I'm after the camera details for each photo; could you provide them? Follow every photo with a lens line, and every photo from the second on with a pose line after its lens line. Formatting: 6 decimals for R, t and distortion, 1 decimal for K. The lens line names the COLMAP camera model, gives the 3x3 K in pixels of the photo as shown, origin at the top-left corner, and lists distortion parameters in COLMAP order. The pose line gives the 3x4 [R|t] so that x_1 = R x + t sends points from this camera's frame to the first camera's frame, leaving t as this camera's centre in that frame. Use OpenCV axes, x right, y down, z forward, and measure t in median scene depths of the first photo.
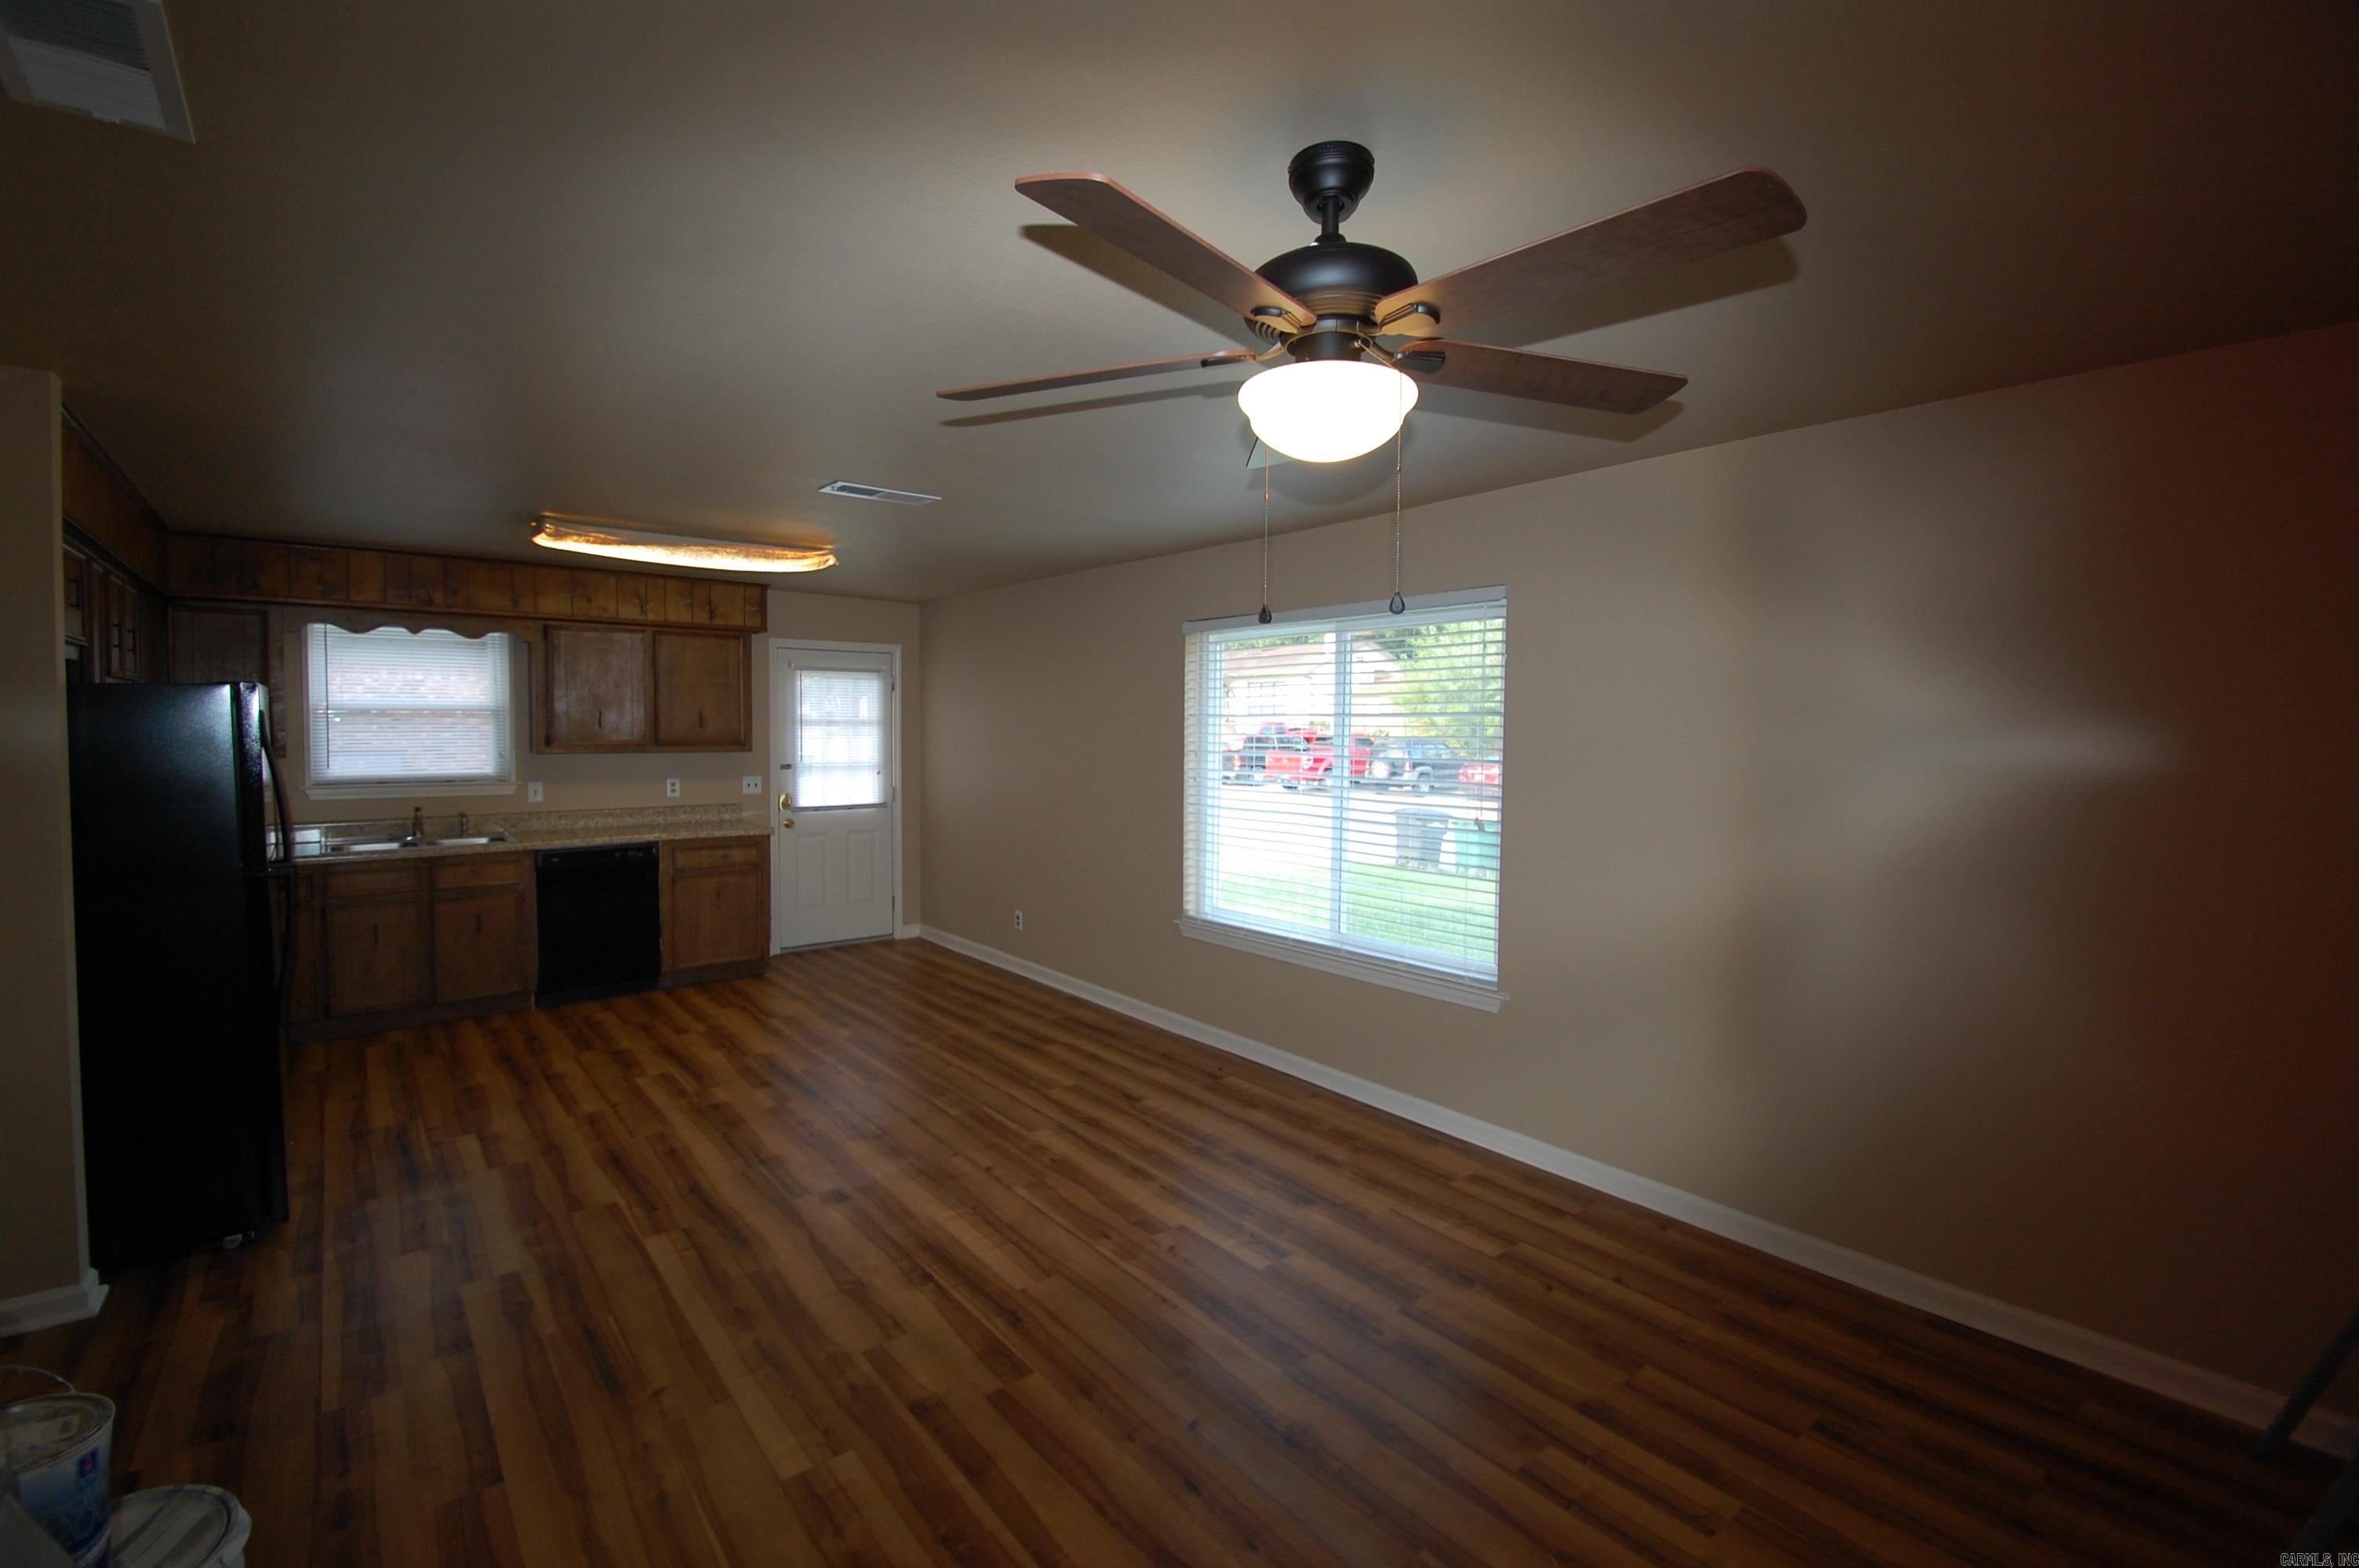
lens RADIAL K [[1018.6, 0, 1169.6], [0, 1018.6, 761.9], [0, 0, 1]] dist [-0.014579, -0.000265]
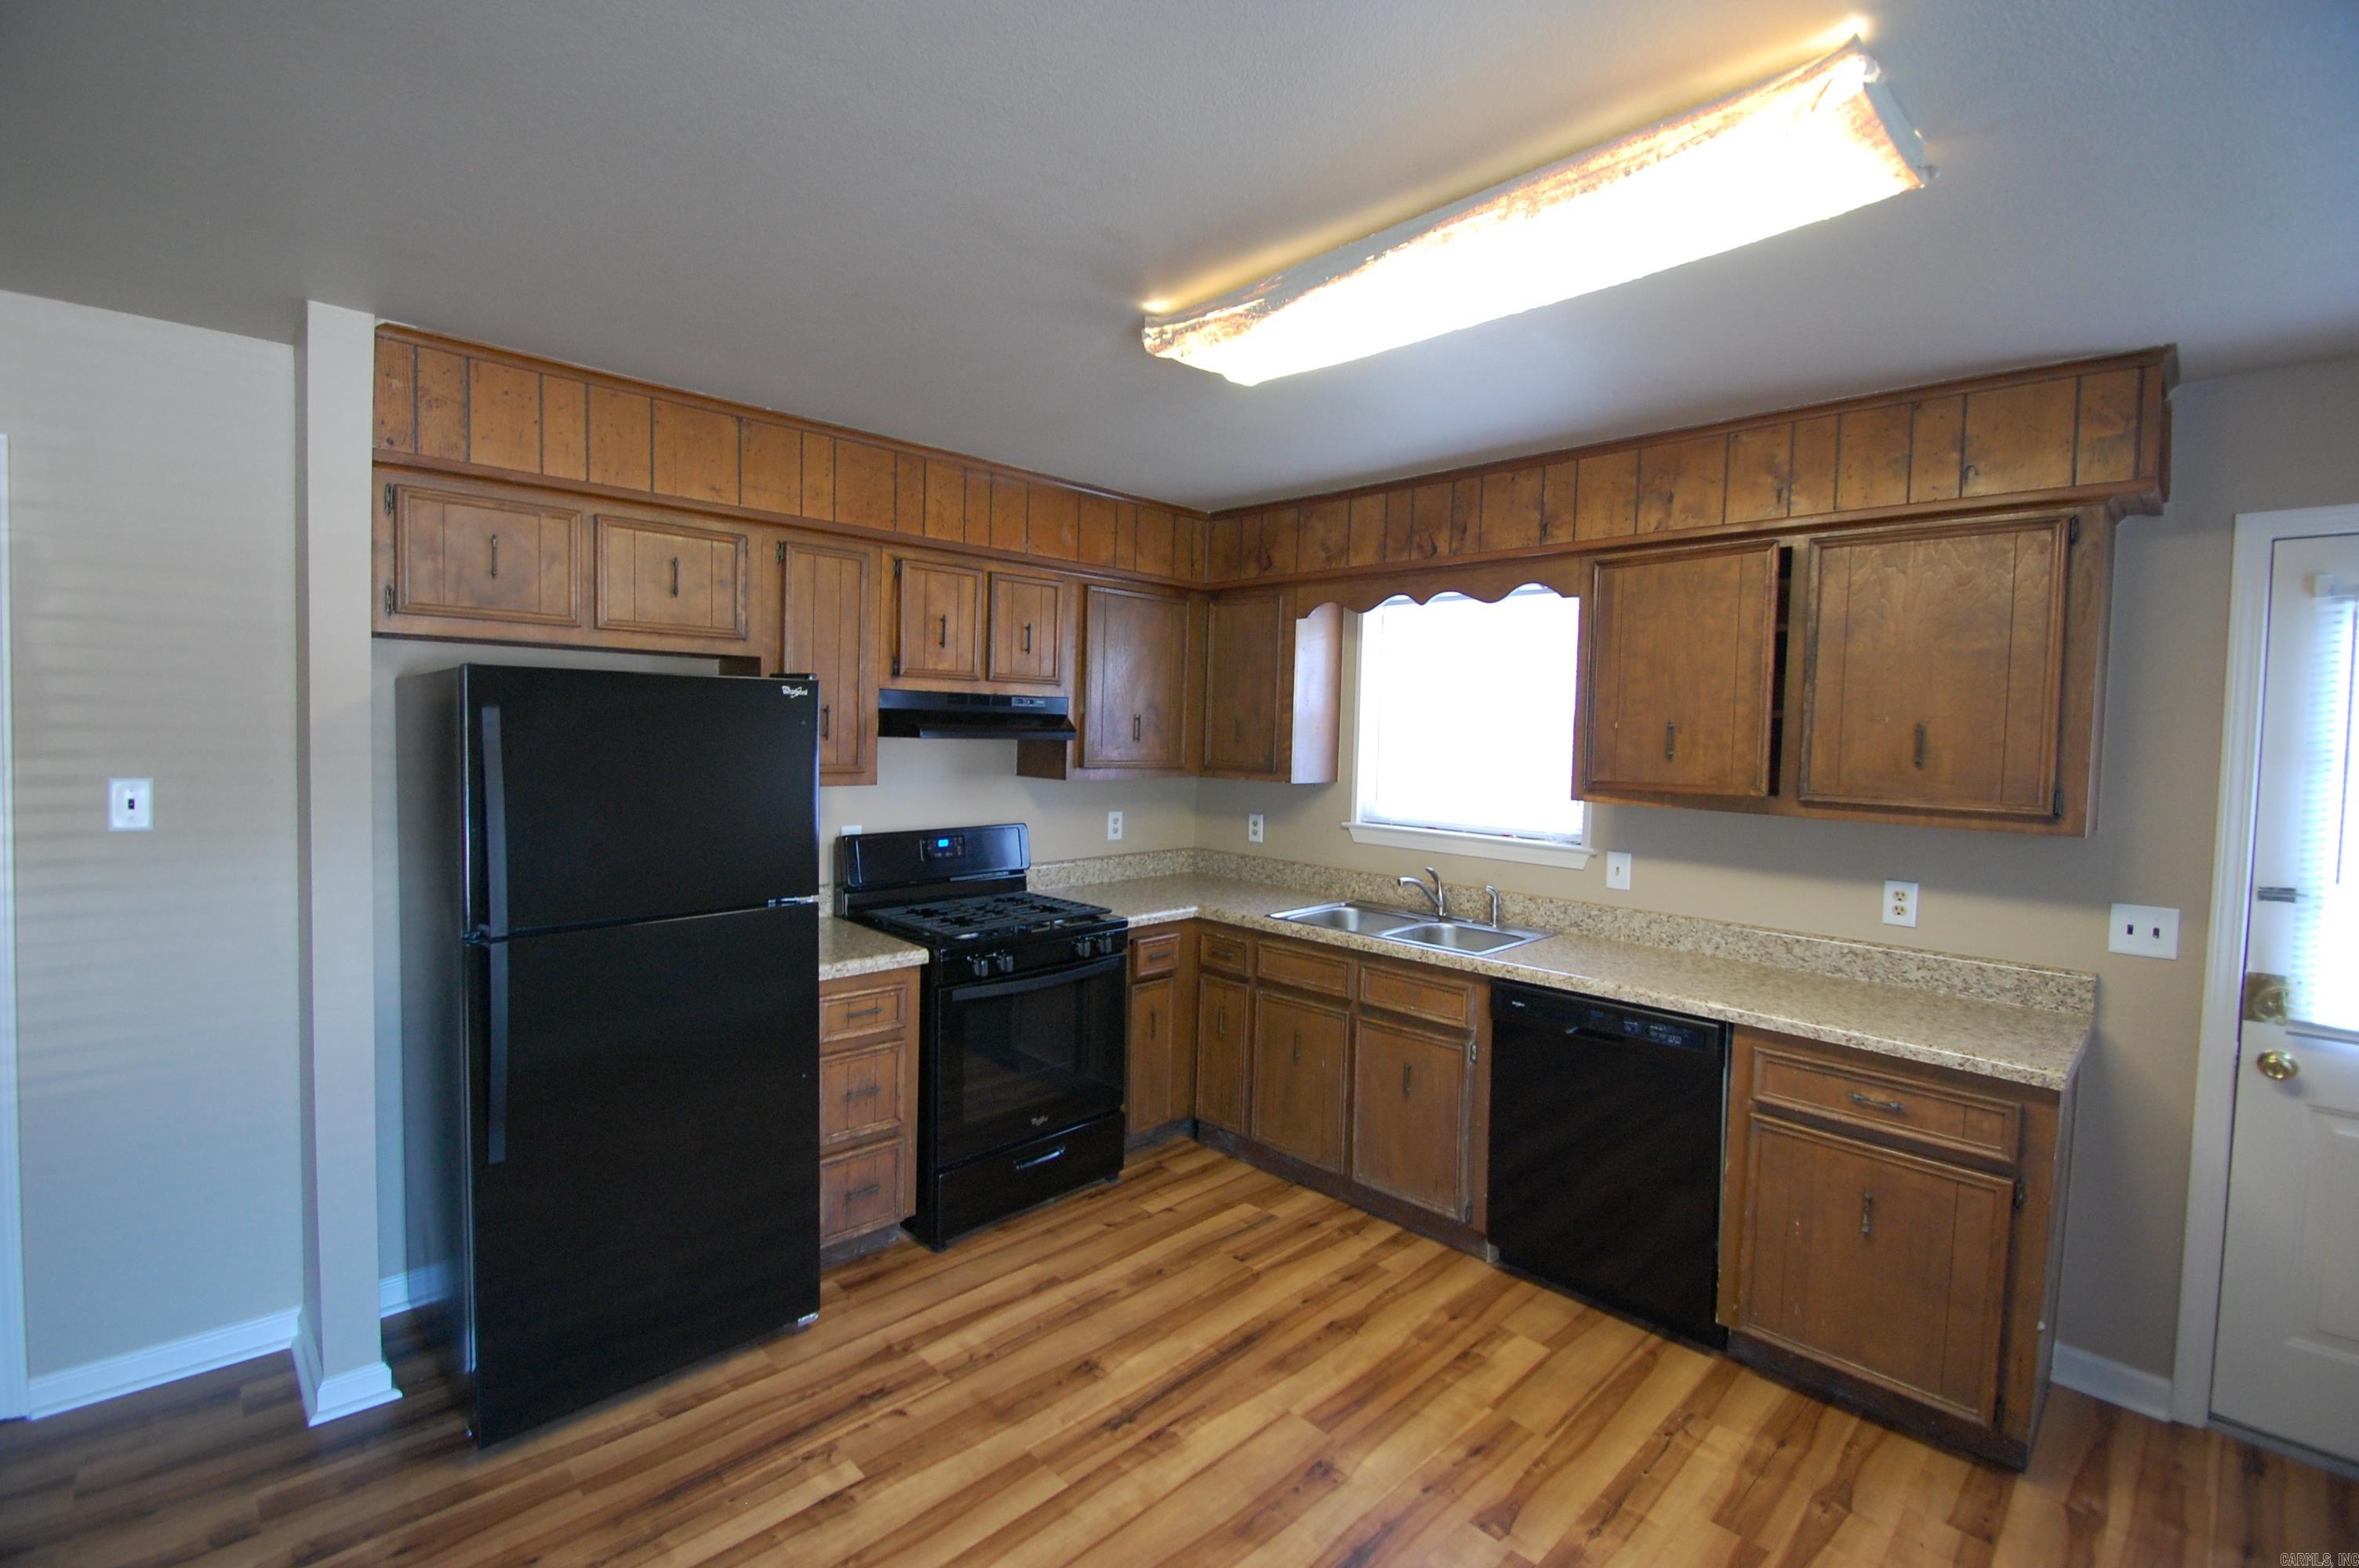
lens RADIAL K [[1018.6, 0, 1169.6], [0, 1018.6, 761.9], [0, 0, 1]] dist [-0.014579, -0.000265]
pose [[0.075927, 0.027101, -0.996745, -0.100925], [-0.063983, 0.997703, 0.022253, -0.029537], [0.995058, 0.062085, 0.077487, 0.787686]]
